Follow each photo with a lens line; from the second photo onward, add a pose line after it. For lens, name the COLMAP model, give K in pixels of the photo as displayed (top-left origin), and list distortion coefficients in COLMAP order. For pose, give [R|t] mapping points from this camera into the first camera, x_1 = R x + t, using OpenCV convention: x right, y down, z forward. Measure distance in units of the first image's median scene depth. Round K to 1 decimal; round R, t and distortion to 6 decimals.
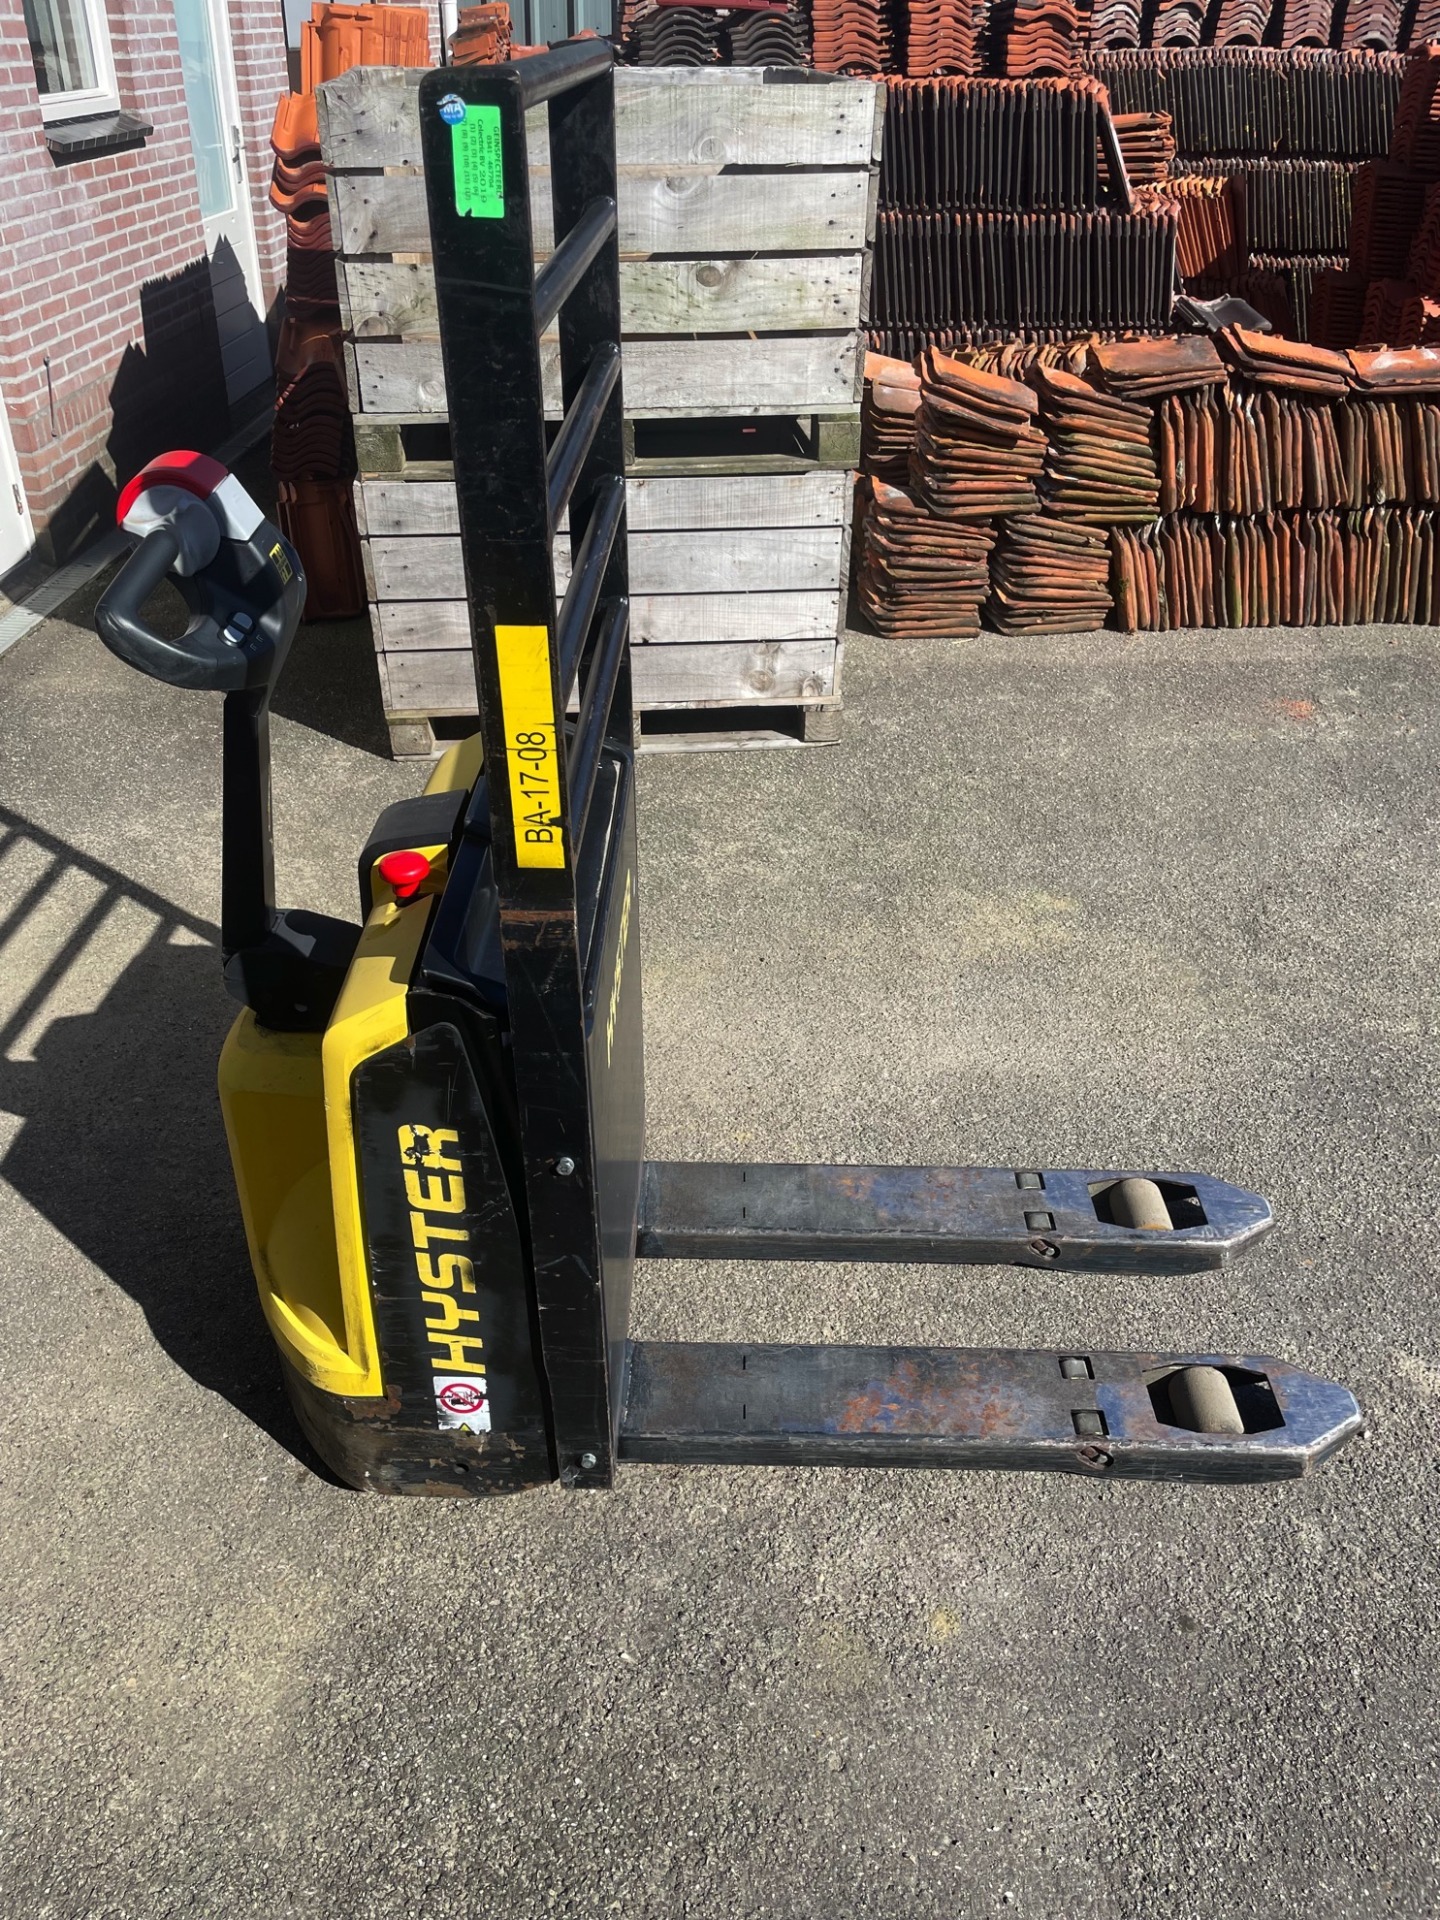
lens RADIAL K [[1480.7, 0, 708.1], [0, 1480.7, 966.1], [0, 0, 1]] dist [0.071583, -0.082706]
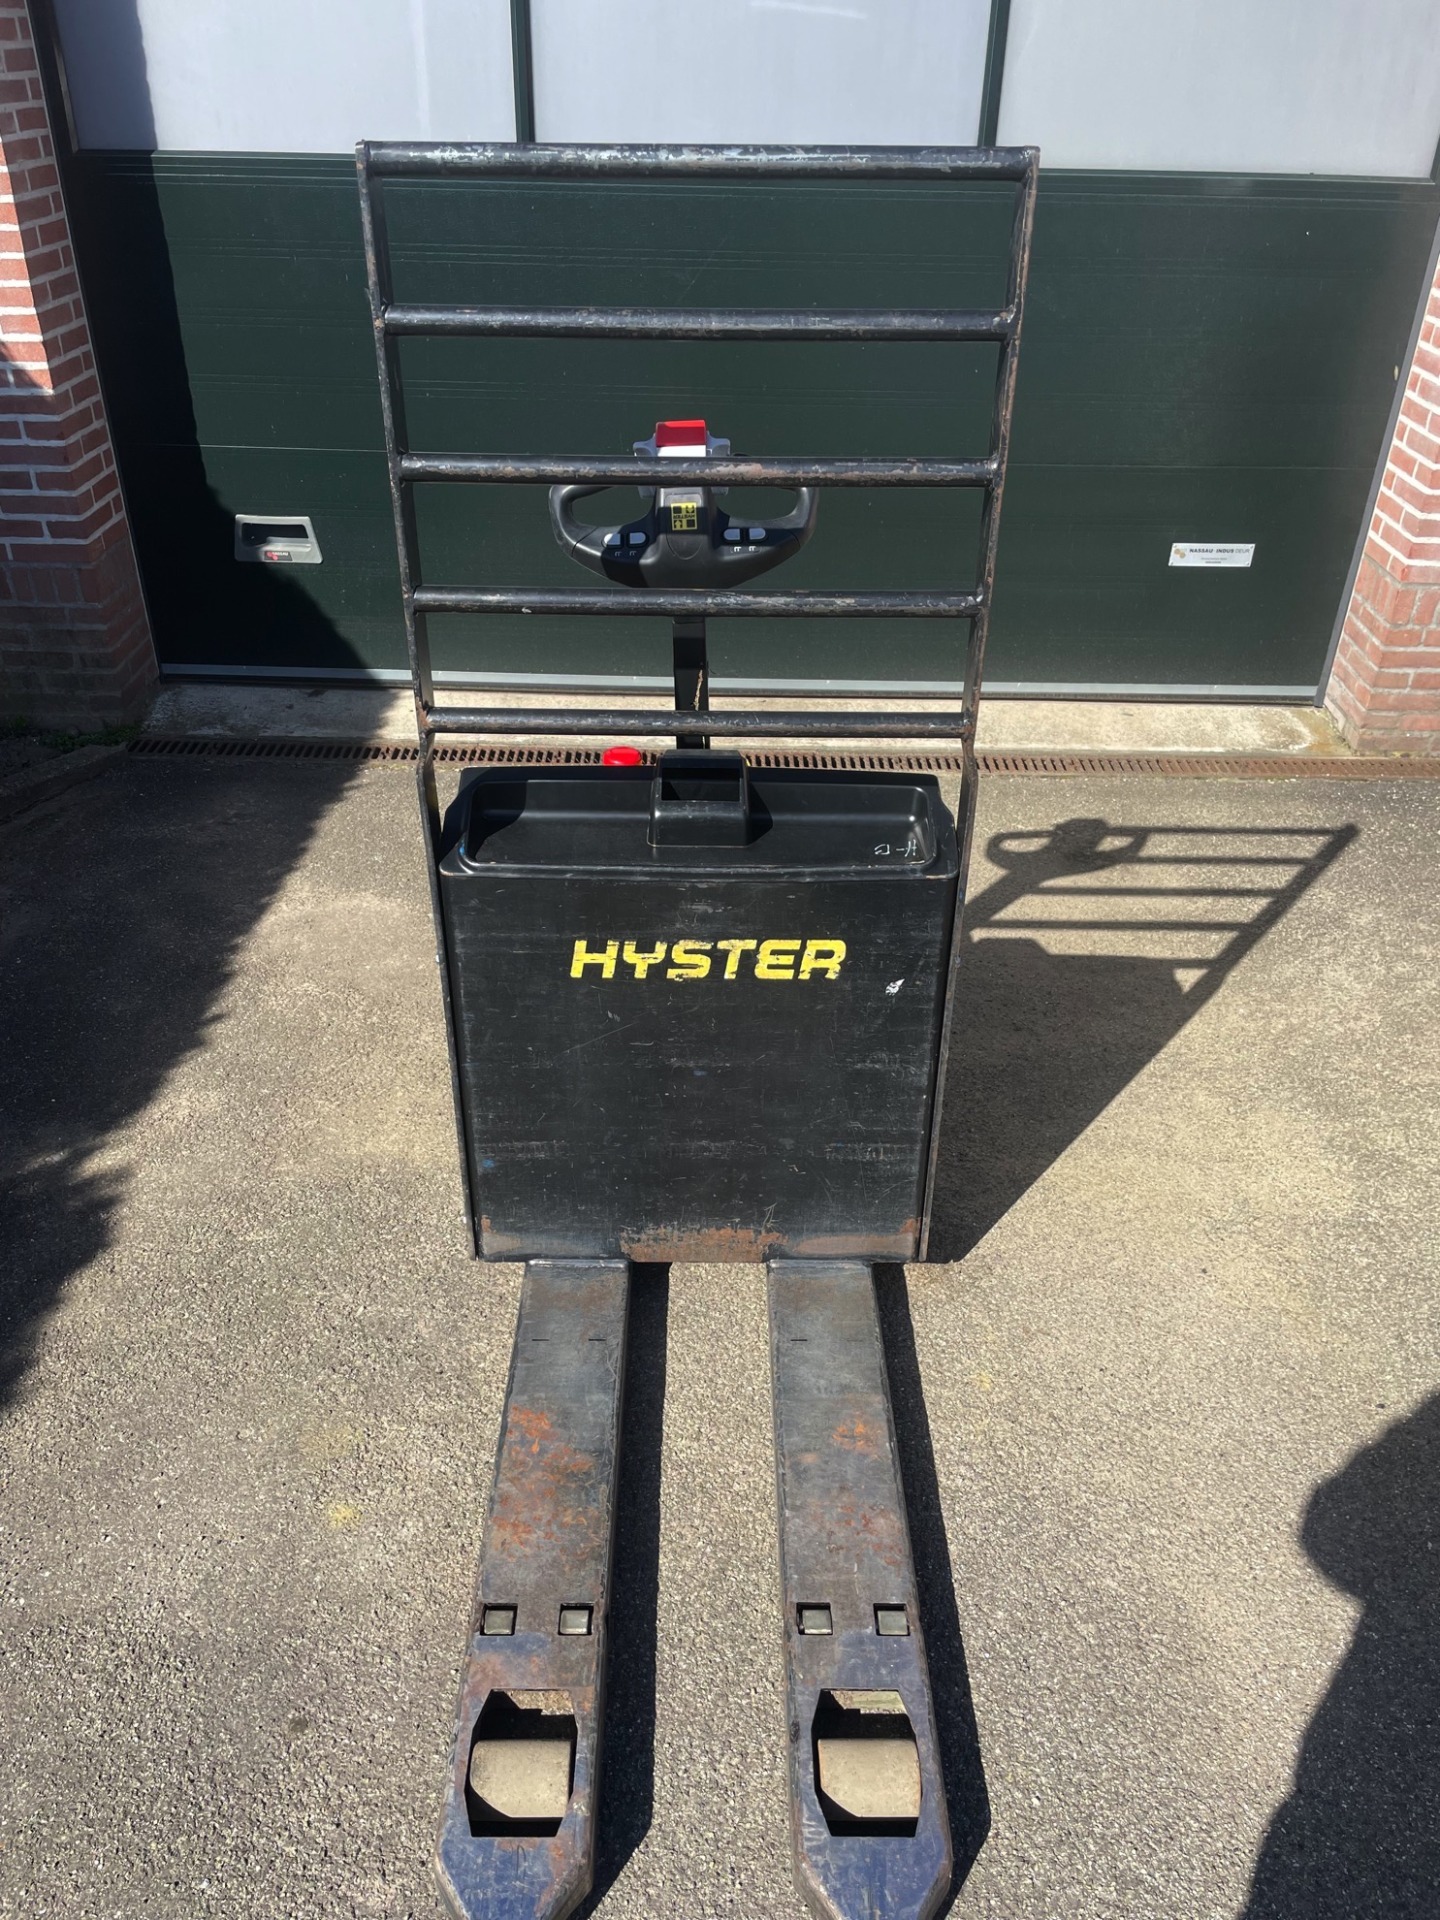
lens RADIAL K [[1480.7, 0, 718.9], [0, 1480.7, 959.4], [0, 0, 1]] dist [0.071583, -0.082706]
pose [[0.027810, 0.513564, -0.857600, 0.913766], [-0.552745, 0.722737, 0.414878, -0.481451], [0.832886, 0.462497, 0.303970, 0.703918]]
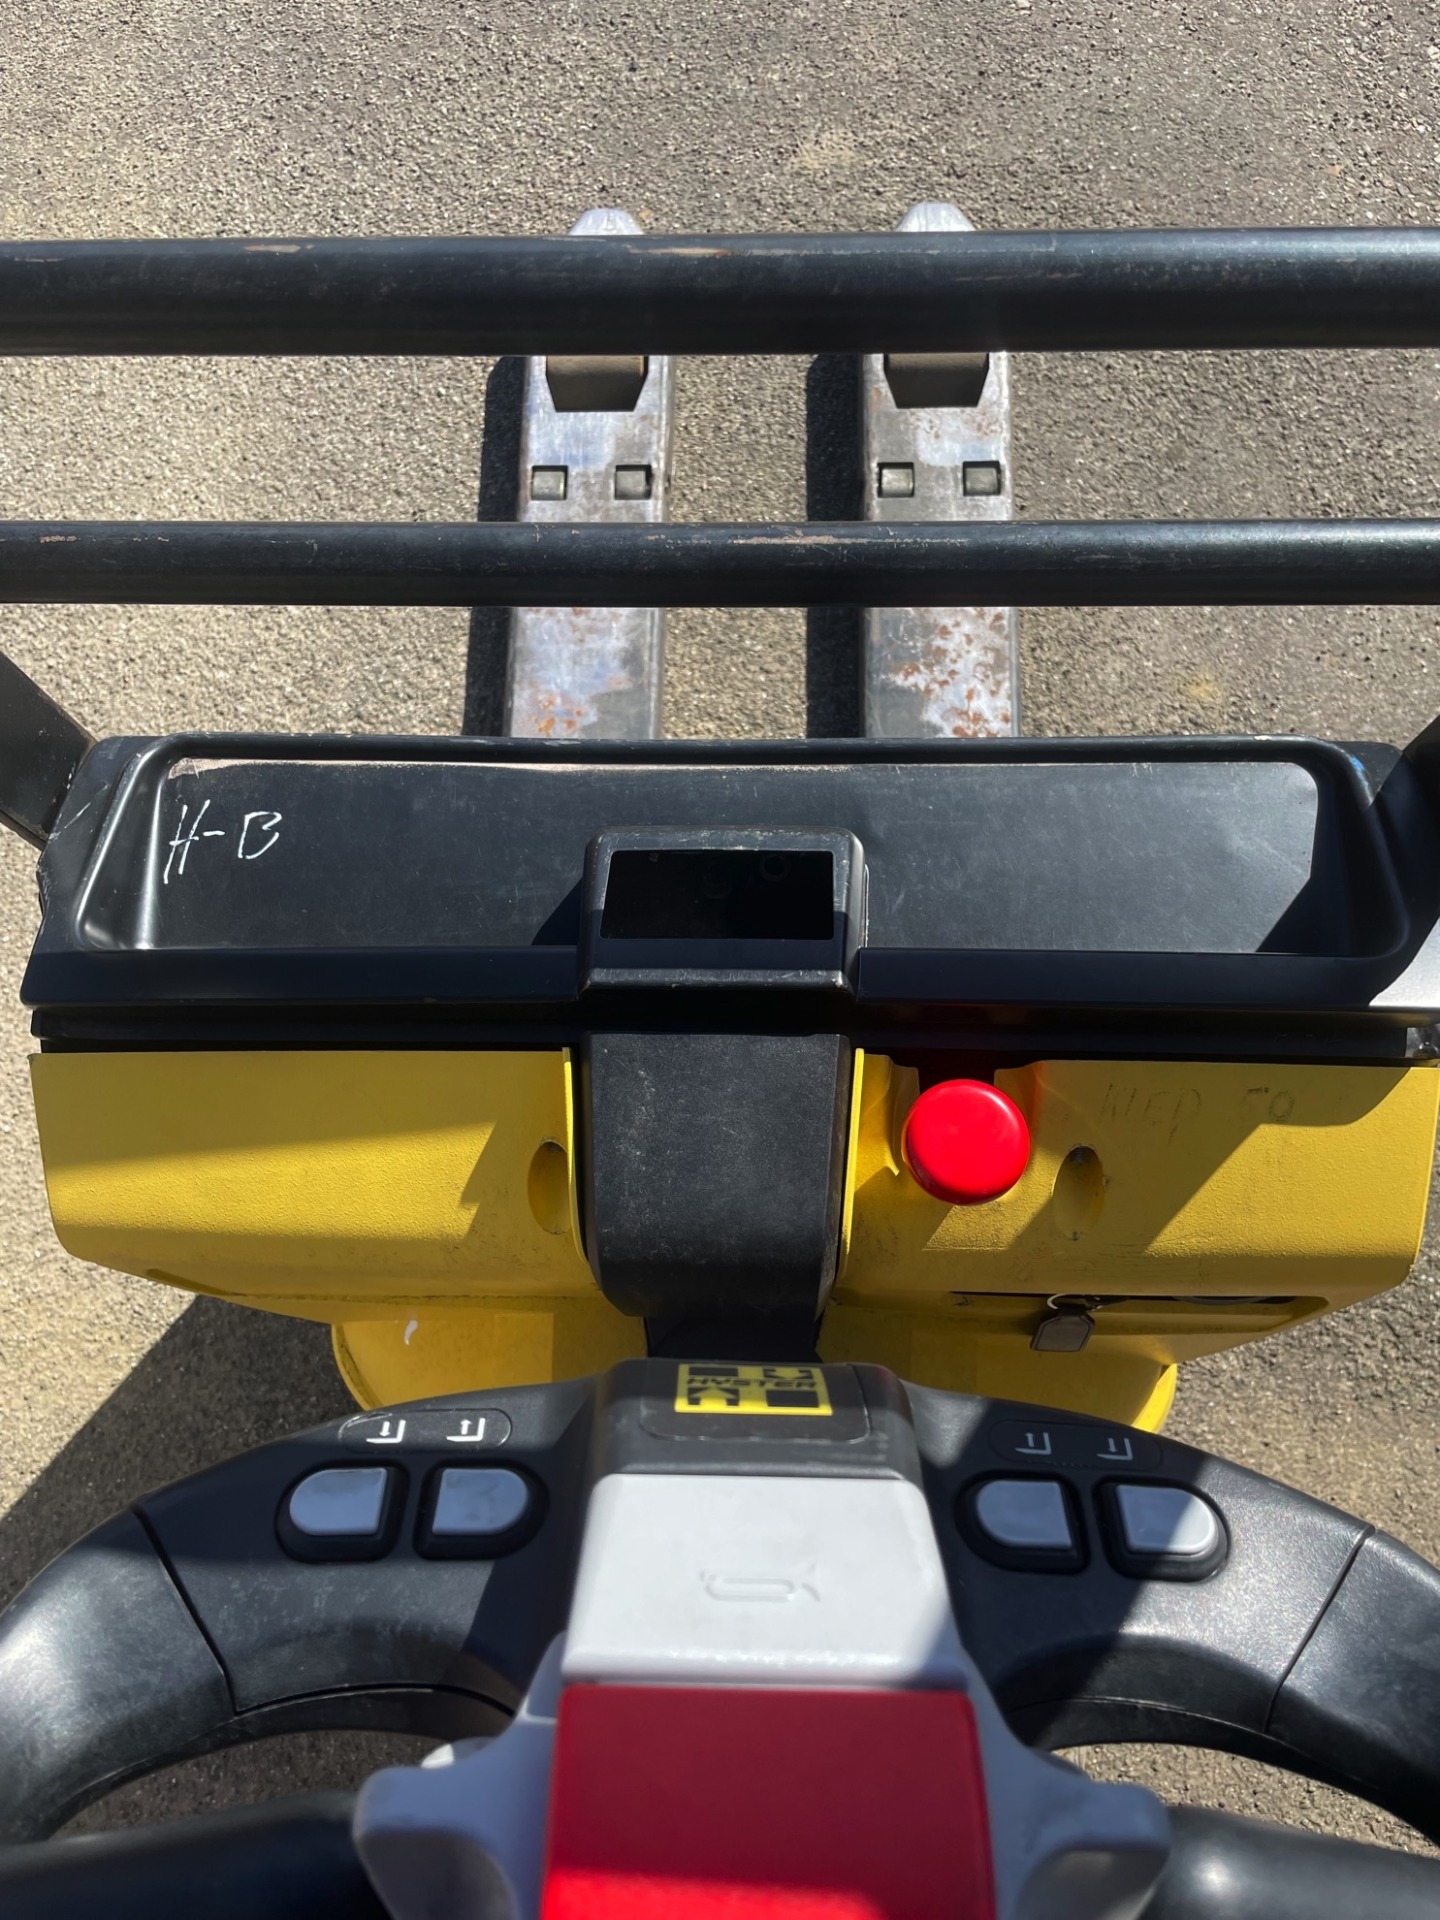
lens RADIAL K [[1480.7, 0, 704.2], [0, 1480.7, 961.4], [0, 0, 1]] dist [0.071583, -0.082706]
pose [[0.001974, -0.962856, 0.270010, -0.245030], [0.587927, 0.219533, 0.778555, -0.402158], [-0.808912, 0.157209, 0.566522, 0.760365]]
